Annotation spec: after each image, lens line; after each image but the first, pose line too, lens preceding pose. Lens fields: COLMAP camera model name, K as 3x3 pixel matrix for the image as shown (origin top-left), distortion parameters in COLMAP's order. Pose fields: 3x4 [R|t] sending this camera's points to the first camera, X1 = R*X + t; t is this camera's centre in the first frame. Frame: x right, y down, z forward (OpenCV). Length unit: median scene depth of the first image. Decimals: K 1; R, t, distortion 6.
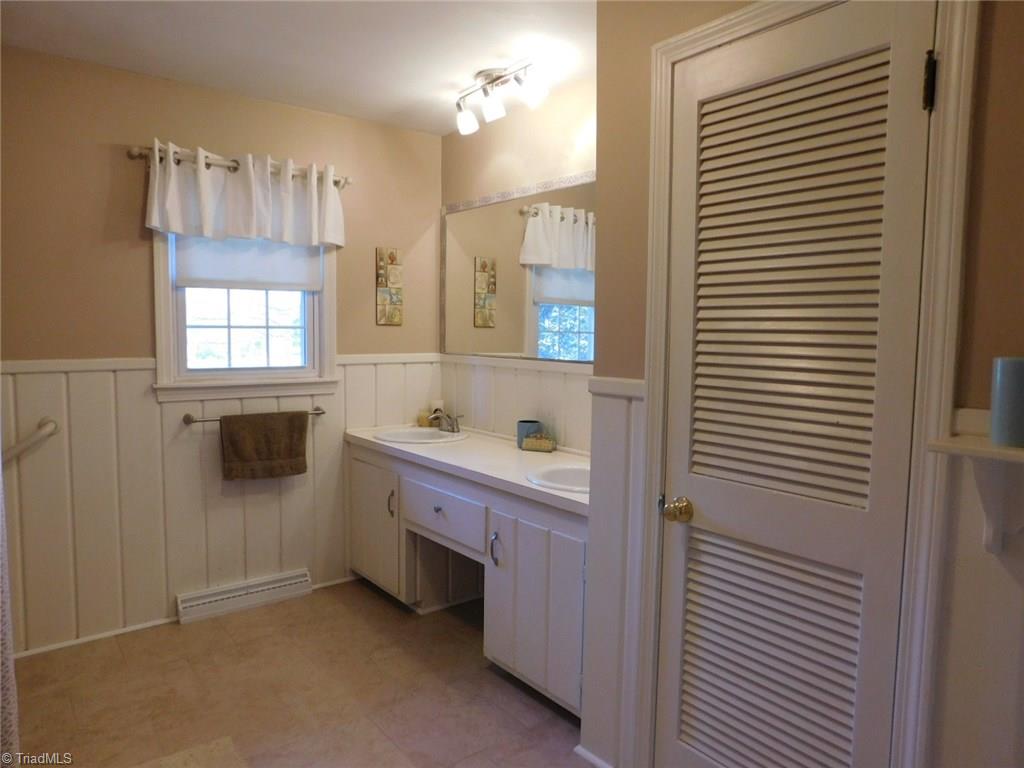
lens RADIAL K [[672.8, 0, 511.1], [0, 672.8, 384.0], [0, 0, 1]] dist [-0.063794, 0.025514]
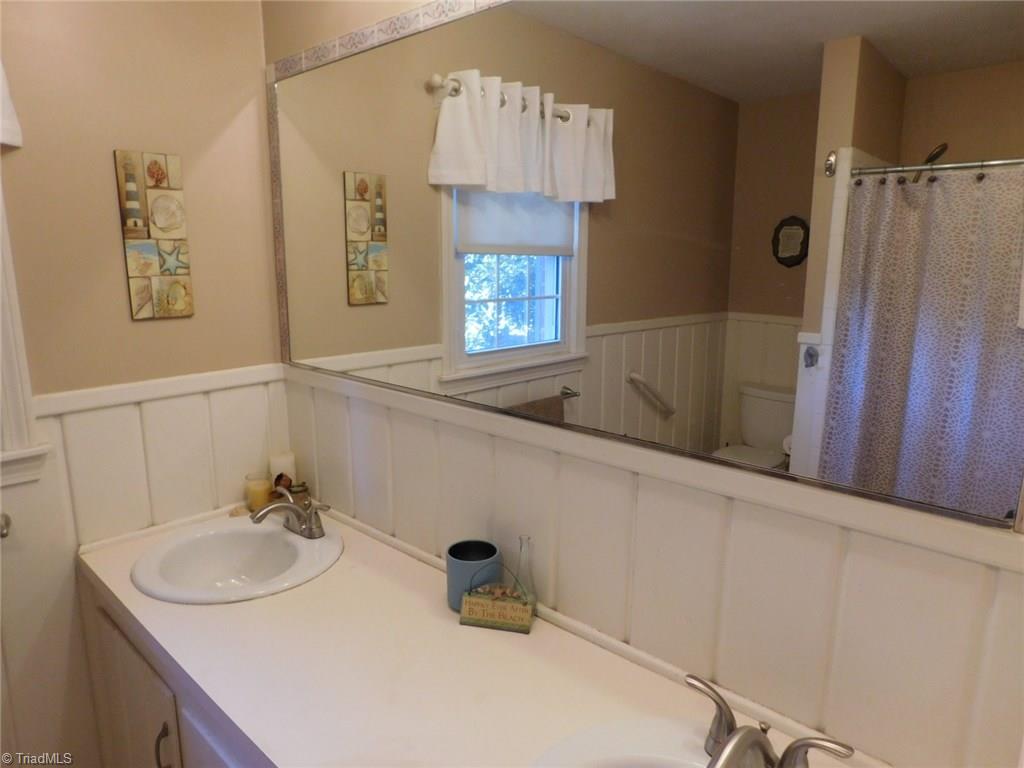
lens RADIAL K [[672.8, 0, 515.2], [0, 672.8, 383.6], [0, 0, 1]] dist [-0.063794, 0.025514]
pose [[0.988074, -0.040241, 0.148632, -0.005722], [0.022367, 0.992519, 0.120026, -0.085154], [-0.152350, -0.115271, 0.981582, 0.454295]]
